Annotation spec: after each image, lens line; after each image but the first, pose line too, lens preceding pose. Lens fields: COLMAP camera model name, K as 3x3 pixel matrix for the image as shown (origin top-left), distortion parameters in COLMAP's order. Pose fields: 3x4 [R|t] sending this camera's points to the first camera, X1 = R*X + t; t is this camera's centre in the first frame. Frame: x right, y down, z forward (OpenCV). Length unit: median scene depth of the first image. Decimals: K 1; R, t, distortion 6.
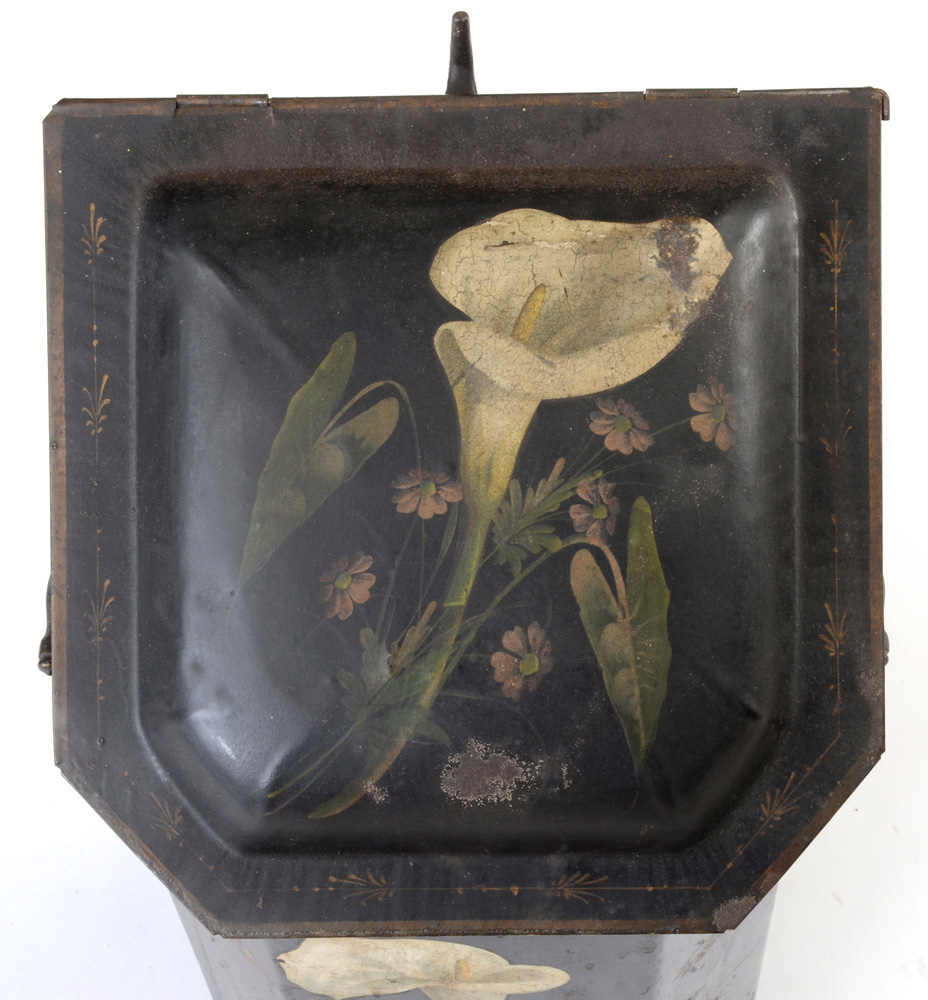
lens RADIAL K [[2039.8, 0, 479.2], [0, 2039.8, 480.6], [0, 0, 1]] dist [0.098819, 0.000000]
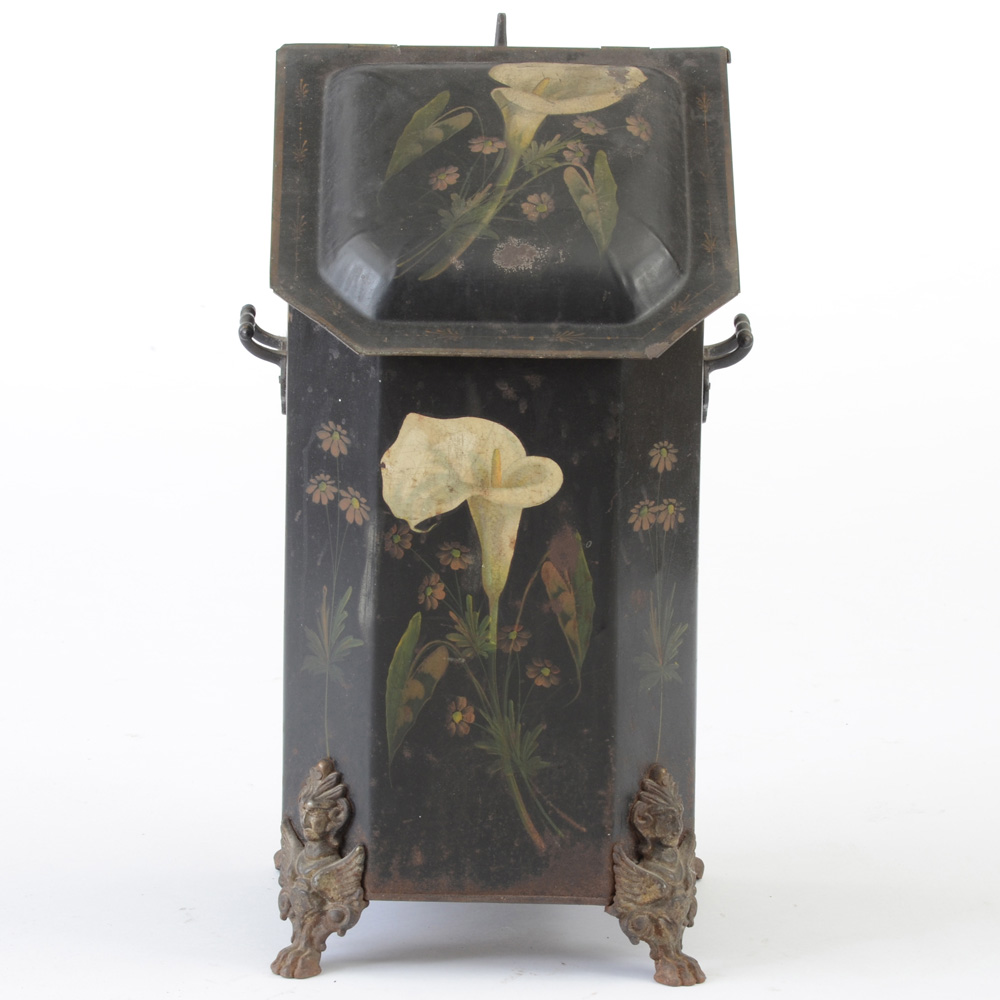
lens RADIAL K [[4794.1, 0, 497.2], [0, 4794.1, 494.1], [0, 0, 1]] dist [0.732691, 0.000000]
pose [[0.998621, 0.038760, 0.035412, -0.160088], [-0.001836, 0.699869, -0.714268, 3.379336], [-0.052469, 0.713218, 0.698975, -1.856927]]
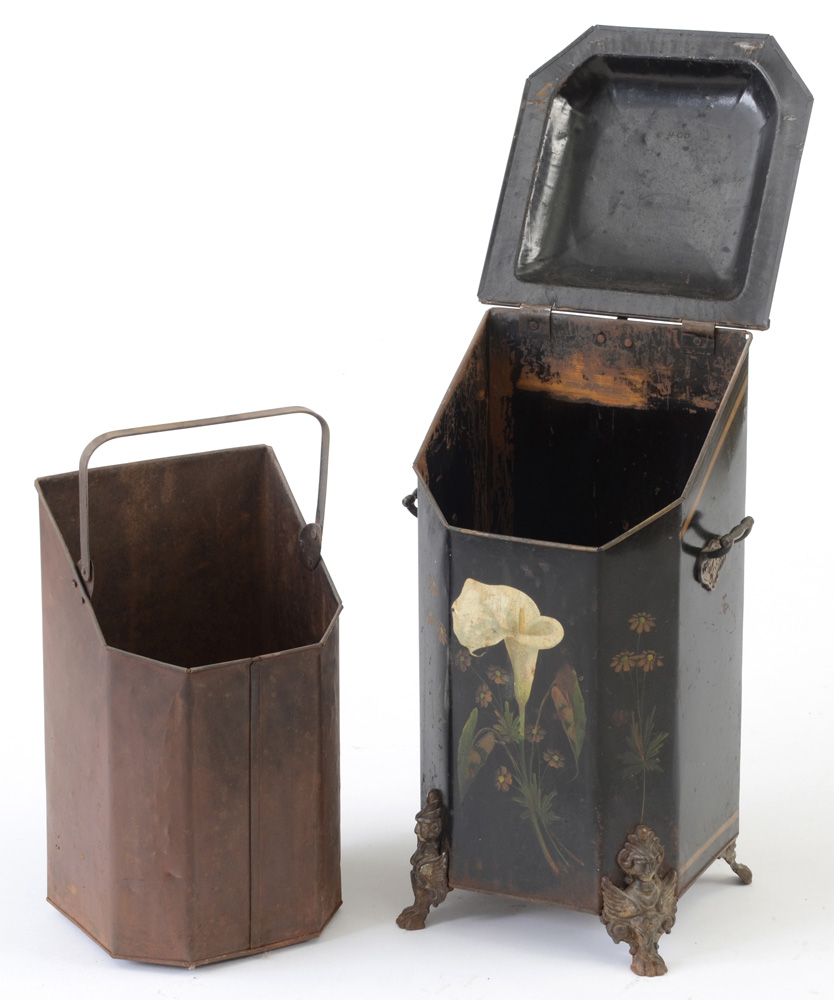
lens RADIAL K [[3399.9, 0, 397.7], [0, 3399.9, 505.0], [0, 0, 1]] dist [0.376763, 0.000000]
pose [[0.917968, 0.138638, -0.371637, 1.502863], [-0.341699, 0.752204, -0.563411, 2.769405], [0.201437, 0.644181, 0.737871, -2.329618]]
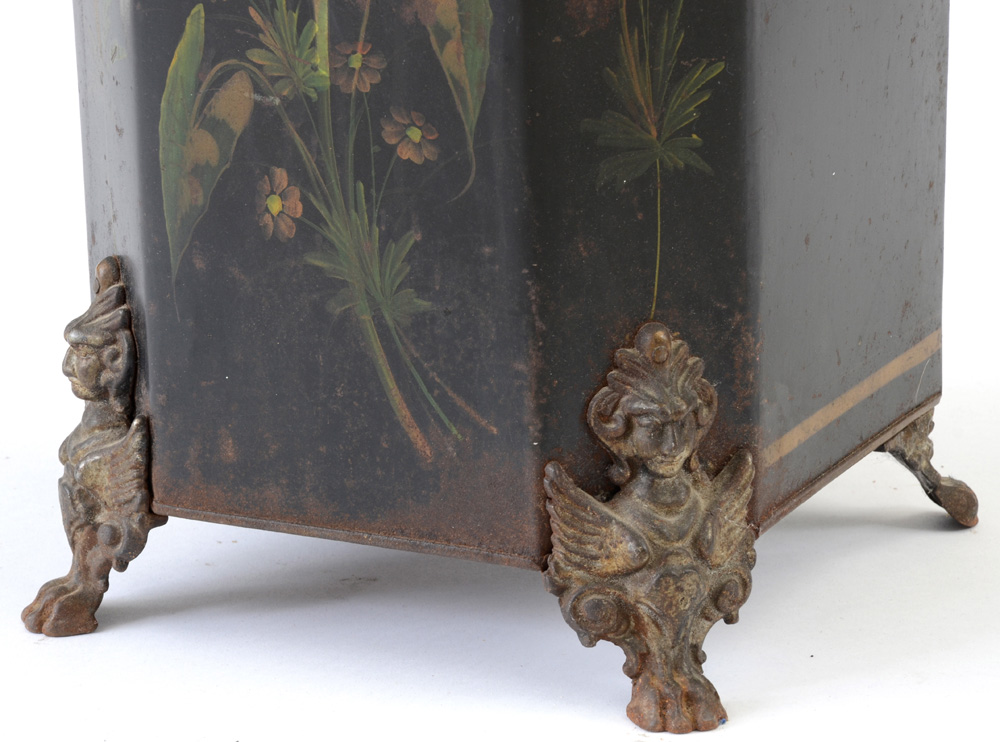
lens RADIAL K [[4943.0, 0, 495.0], [0, 4943.0, 409.6], [0, 0, 1]] dist [1.384235, 0.000000]
pose [[0.908760, 0.135214, -0.394808, 1.054617], [-0.352599, 0.754827, -0.553091, 1.802290], [0.223226, 0.641836, 0.733633, -0.375542]]
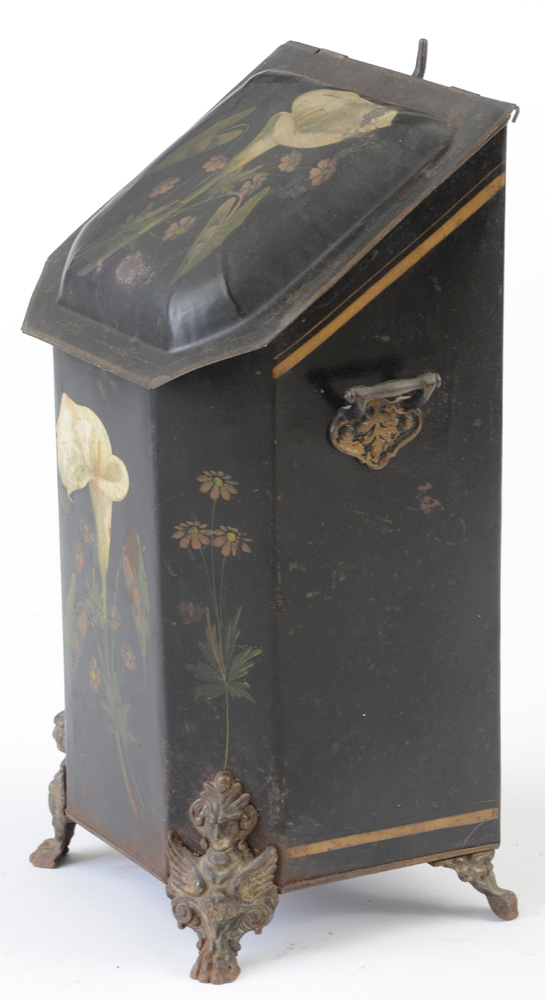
lens RADIAL K [[4354.0, 0, 273.8], [0, 4354.0, 508.6], [0, 0, 1]] dist [1.239985, 0.000000]
pose [[0.515492, 0.266869, -0.814278, 3.561468], [-0.718973, 0.651707, -0.241570, 1.213389], [0.466203, 0.709971, 0.527821, -0.987127]]
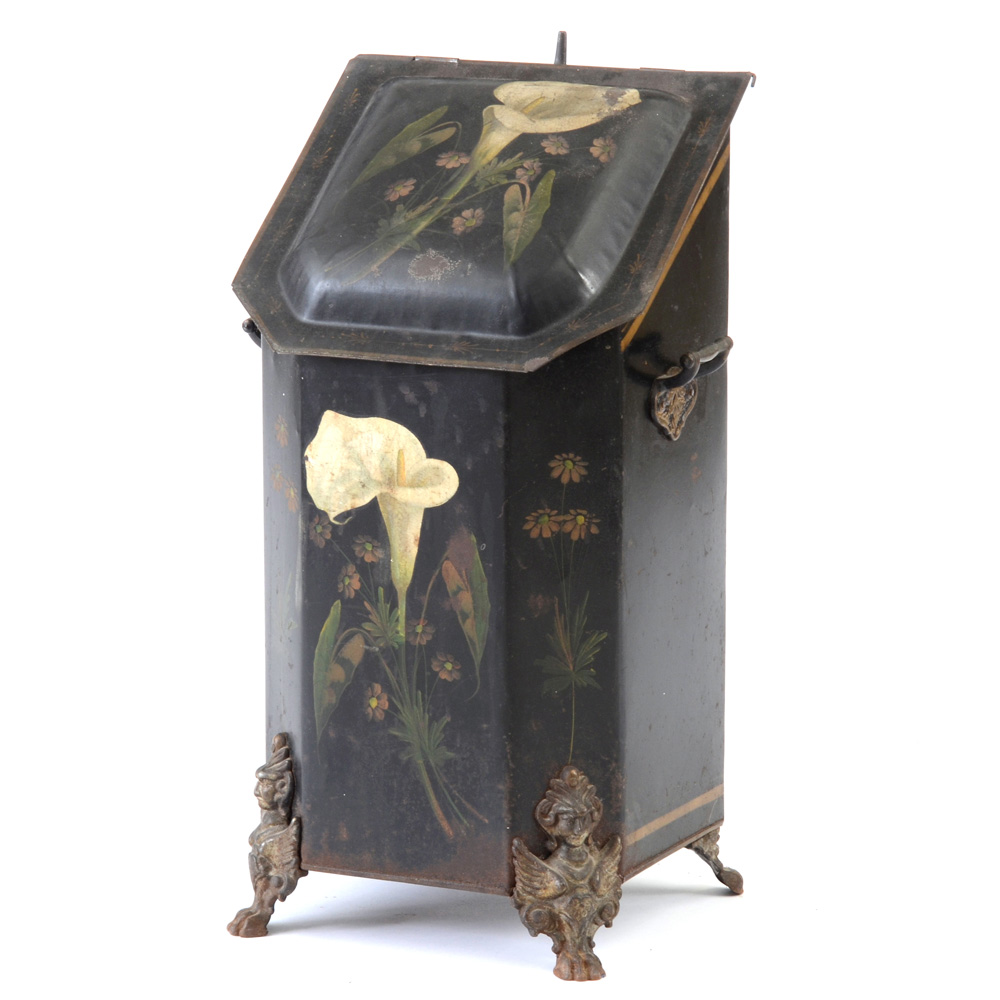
lens RADIAL K [[5943.0, 0, 465.3], [0, 5943.0, 538.3], [0, 0, 1]] dist [0.958859, 0.000000]
pose [[0.915594, 0.109771, -0.386831, 2.230720], [-0.350409, 0.689690, -0.633673, 3.864856], [0.197235, 0.715736, 0.669941, -2.561315]]
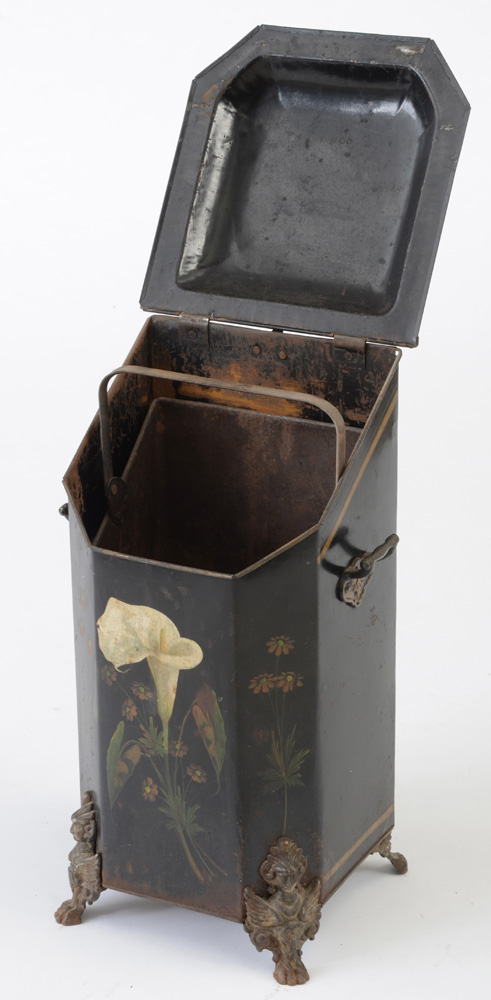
lens RADIAL K [[2578.1, 0, 240.7], [0, 2578.1, 530.4], [0, 0, 1]] dist [0.561812, 0.000000]
pose [[0.903125, 0.180606, -0.389548, 1.407398], [-0.366421, 0.797116, -0.479940, 1.779953], [0.223834, 0.576184, 0.786073, -1.635499]]
